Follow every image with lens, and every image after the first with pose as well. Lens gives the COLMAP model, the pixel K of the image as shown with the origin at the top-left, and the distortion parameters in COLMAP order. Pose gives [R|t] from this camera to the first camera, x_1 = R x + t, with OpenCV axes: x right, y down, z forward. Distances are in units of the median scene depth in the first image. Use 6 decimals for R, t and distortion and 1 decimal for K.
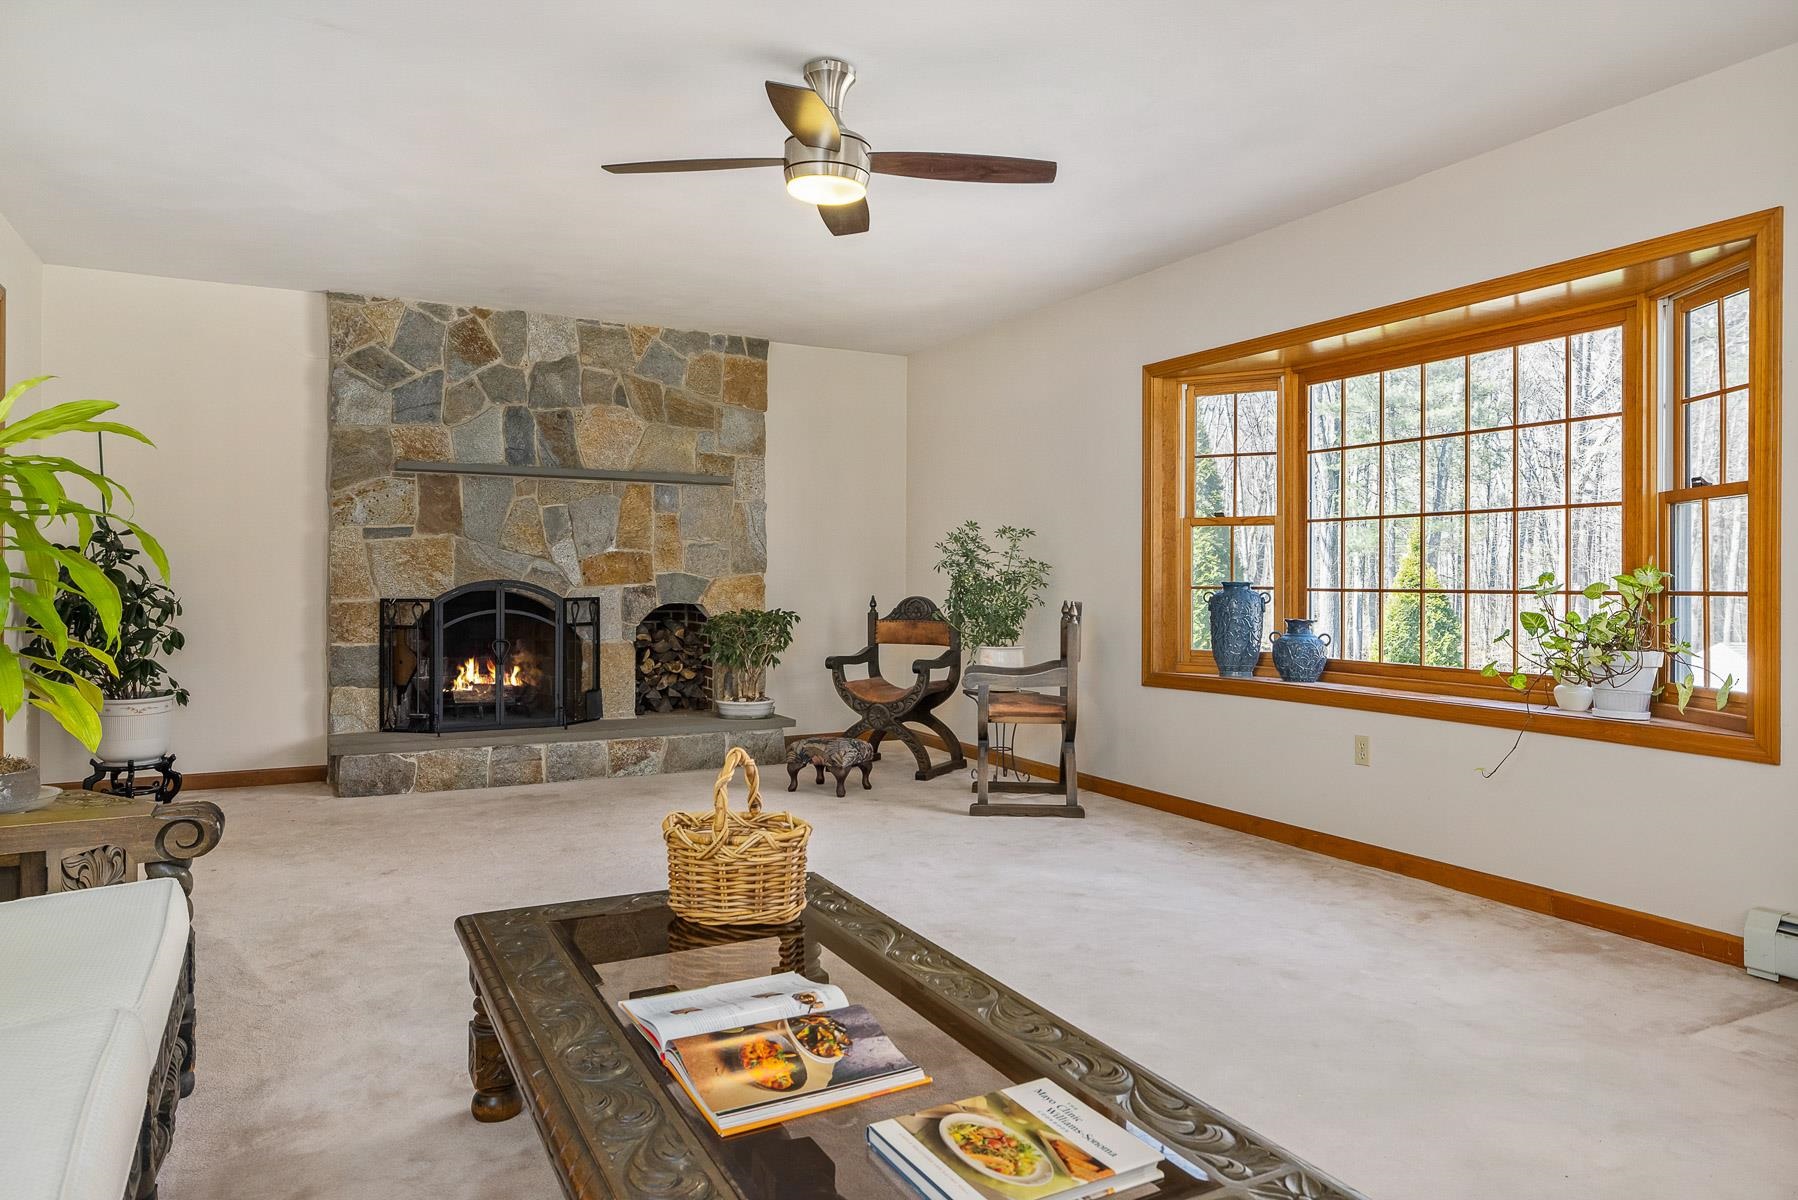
lens RADIAL K [[1145.5, 0, 917.2], [0, 1145.5, 586.3], [0, 0, 1]] dist [-0.011920, -0.001321]
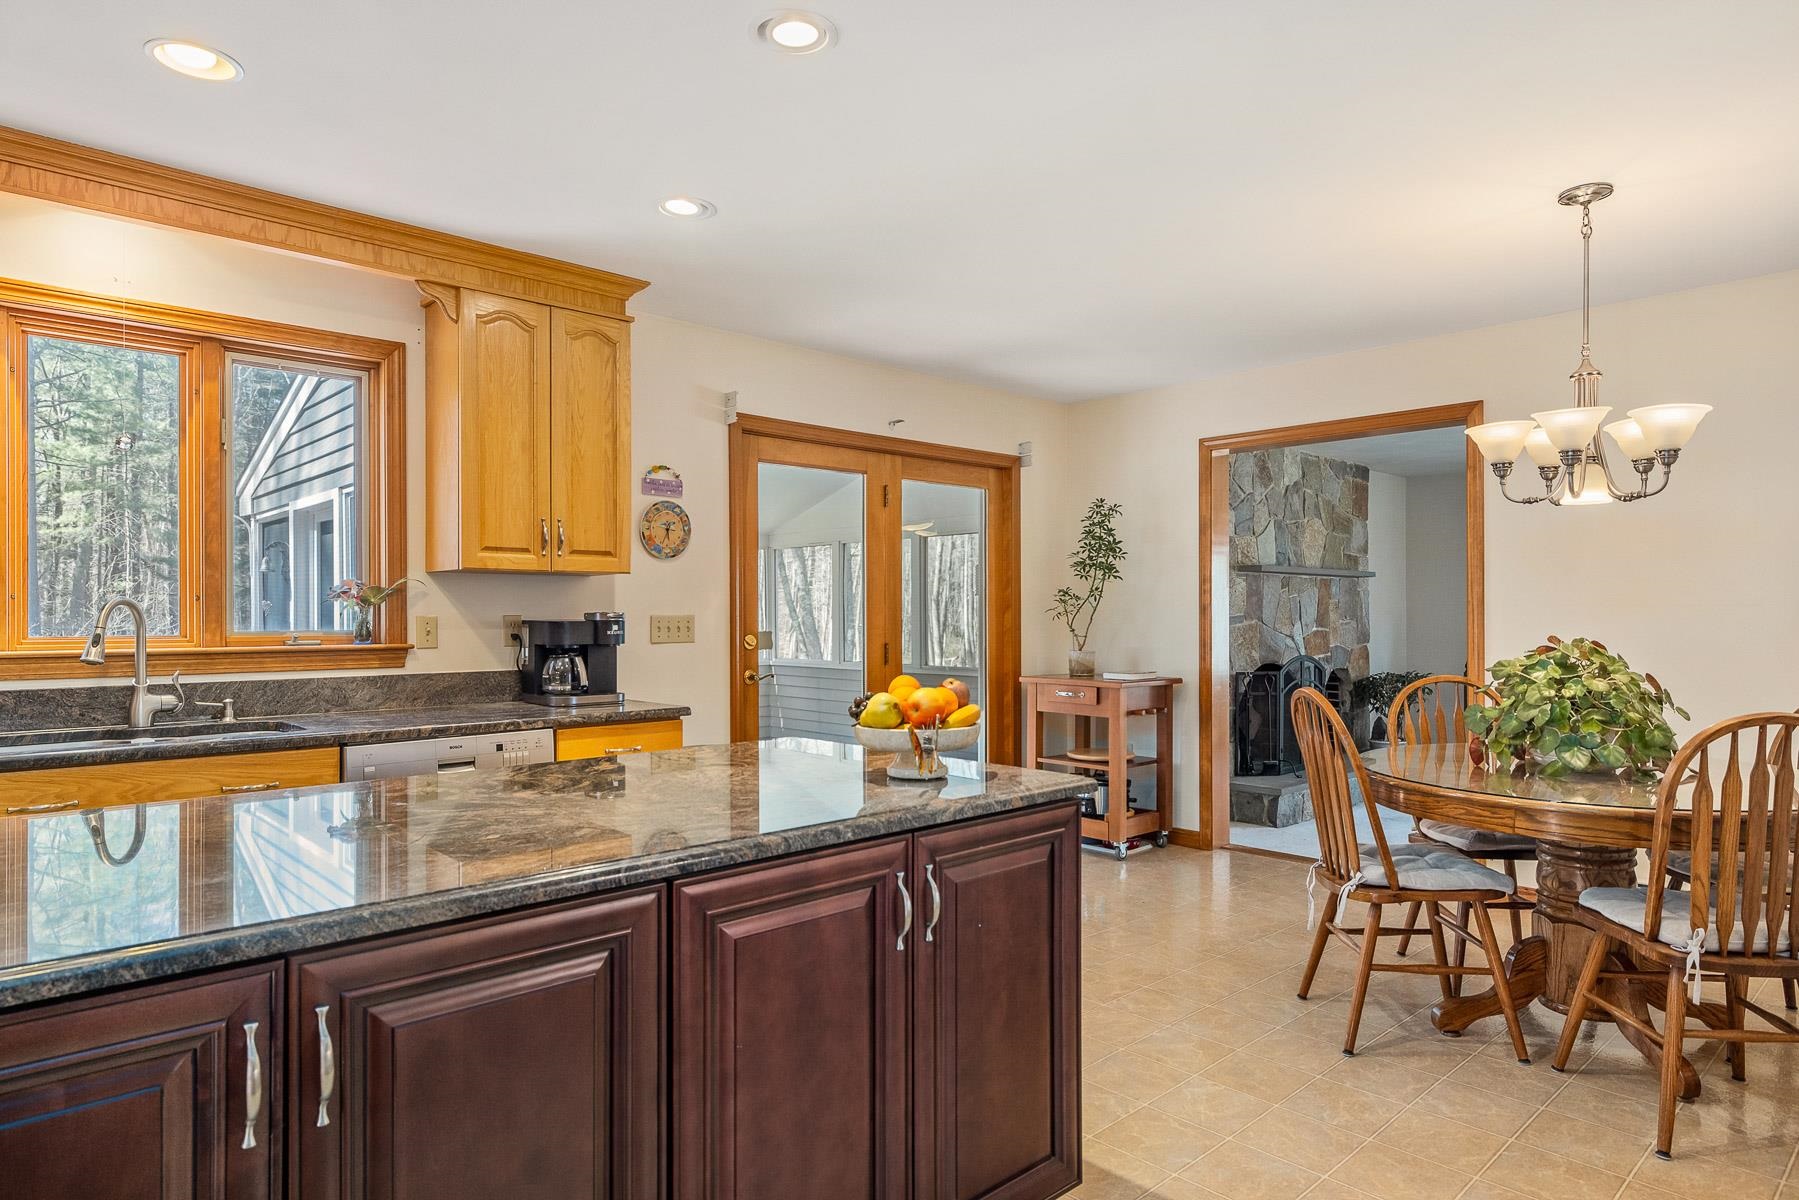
lens RADIAL K [[1042.1, 0, 901.9], [0, 1042.1, 614.7], [0, 0, 1]] dist [-0.001747, -0.001619]
pose [[0.967299, -0.007647, 0.253522, -1.035549], [0.009437, 0.999938, -0.005842, -0.046377], [-0.253461, 0.008043, 0.967312, -0.027360]]
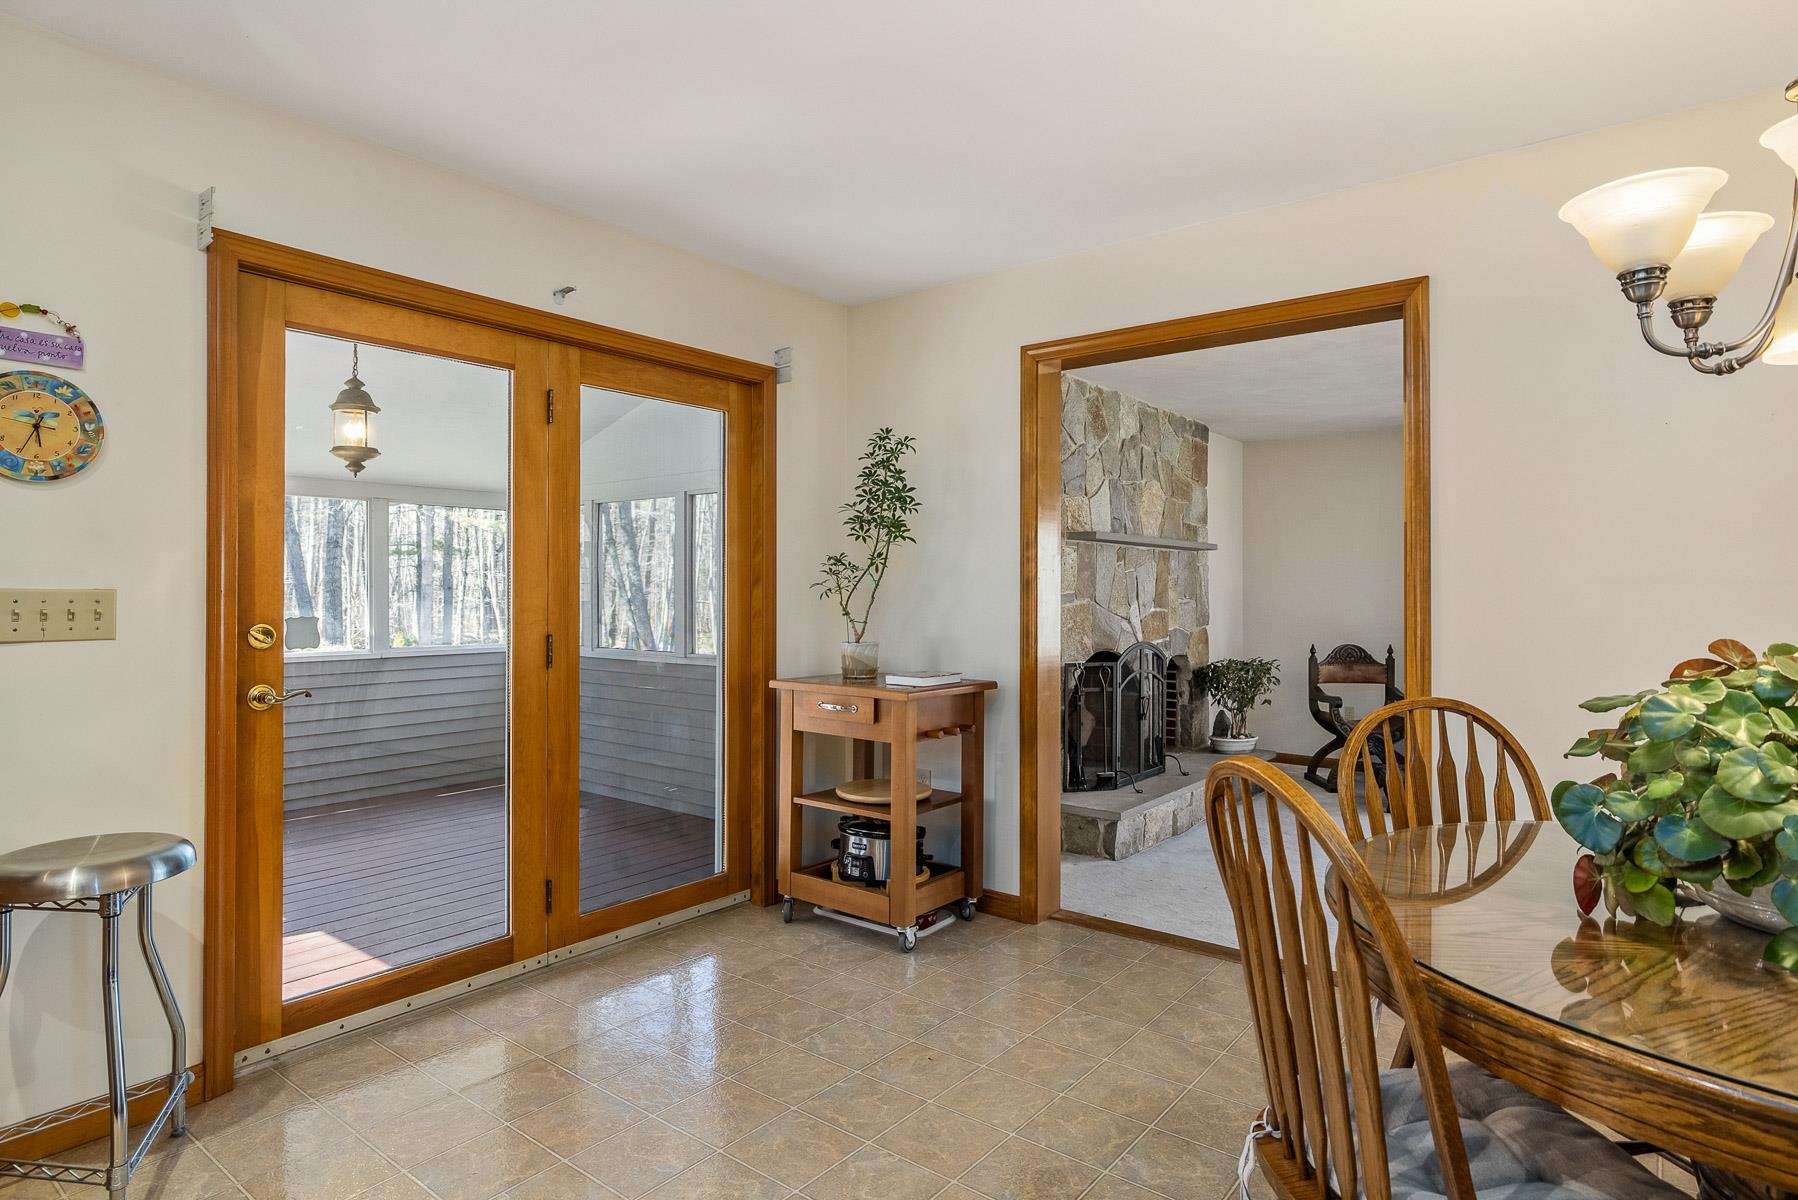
lens RADIAL K [[977.3, 0, 897.3], [0, 977.3, 587.4], [0, 0, 1]] dist [-0.000672, -0.000050]
pose [[0.918778, -0.002274, 0.394768, -0.881864], [0.006331, 0.999940, -0.008973, -0.047199], [-0.394724, 0.010743, 0.918737, 0.228725]]
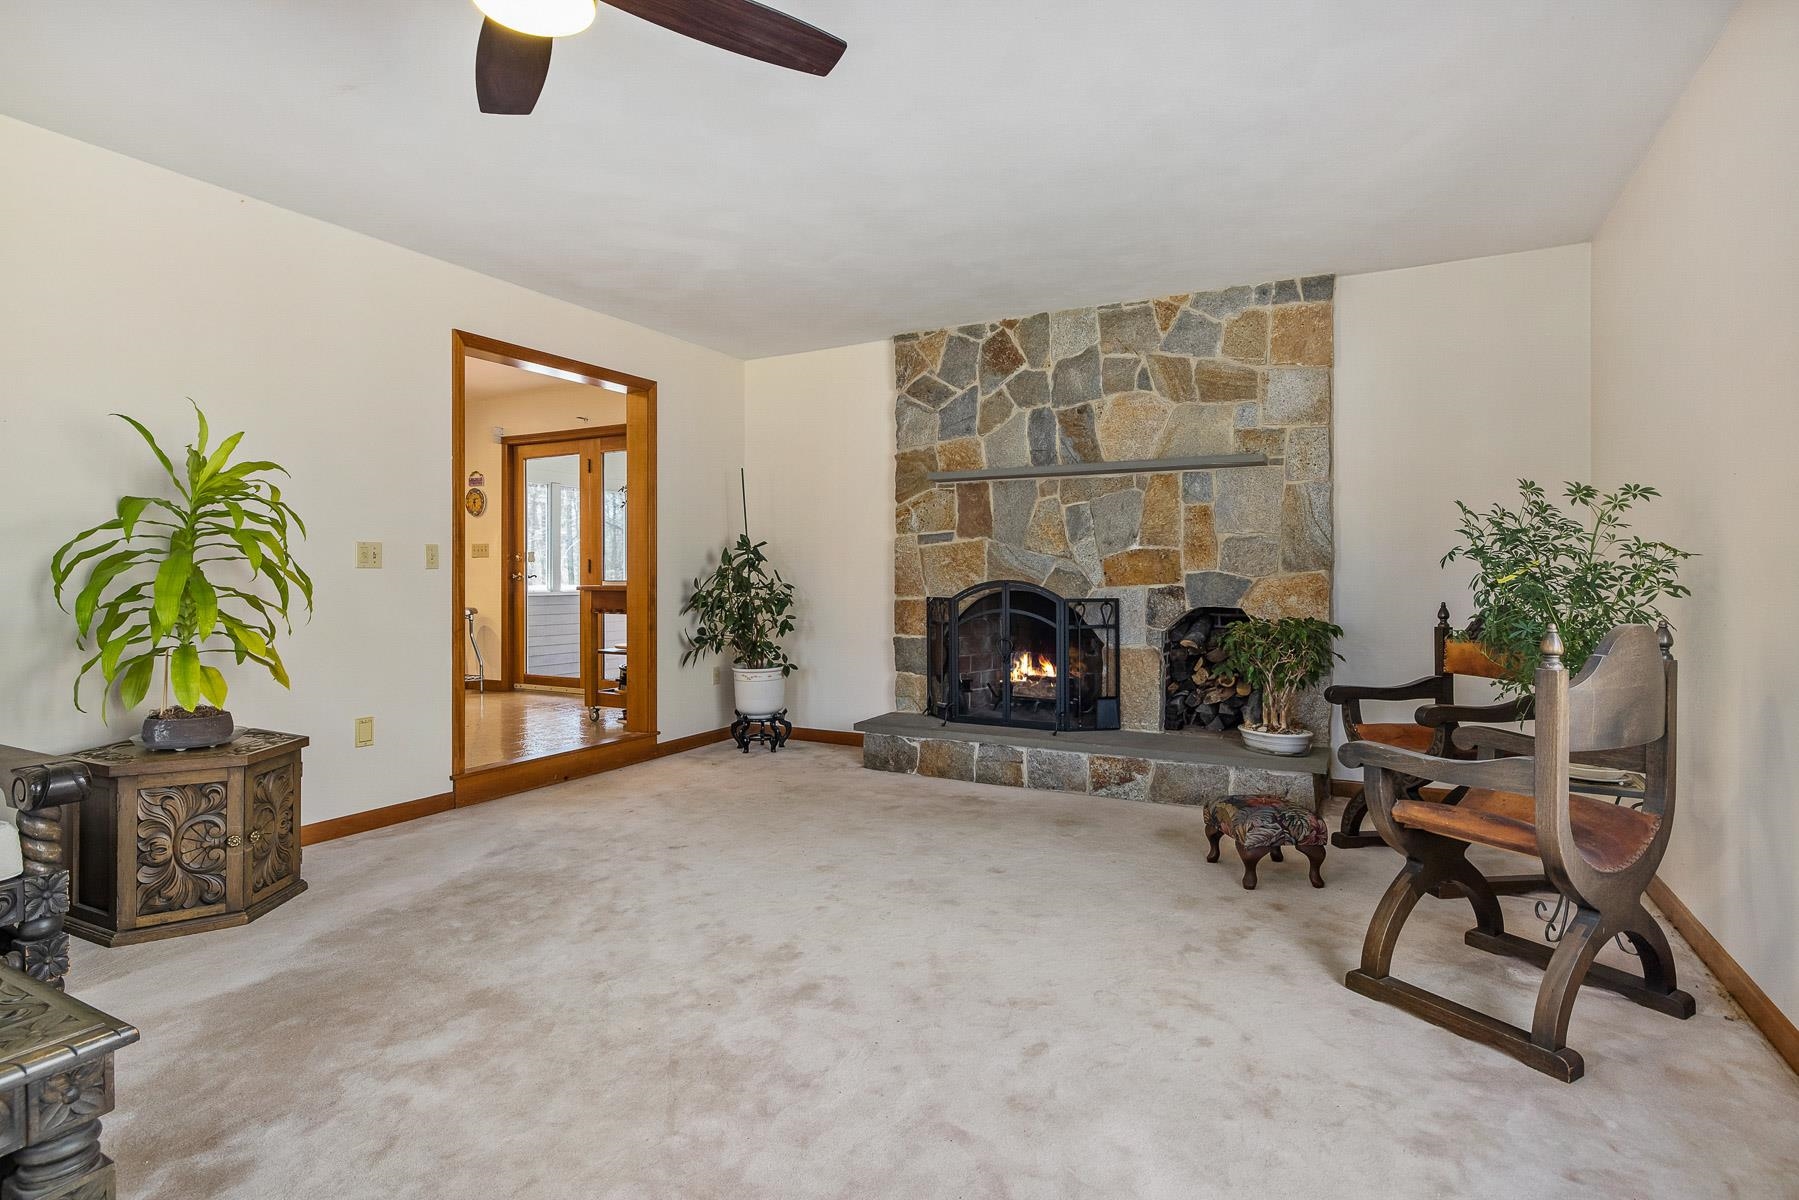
lens RADIAL K [[901.0, 0, 901.9], [0, 901.0, 578.6], [0, 0, 1]] dist [0.002857, -0.000055]
pose [[0.551632, -0.004043, -0.834078, 0.239565], [-0.005521, 0.999949, -0.008498, 0.000618], [0.834070, 0.009293, 0.551581, 0.449040]]
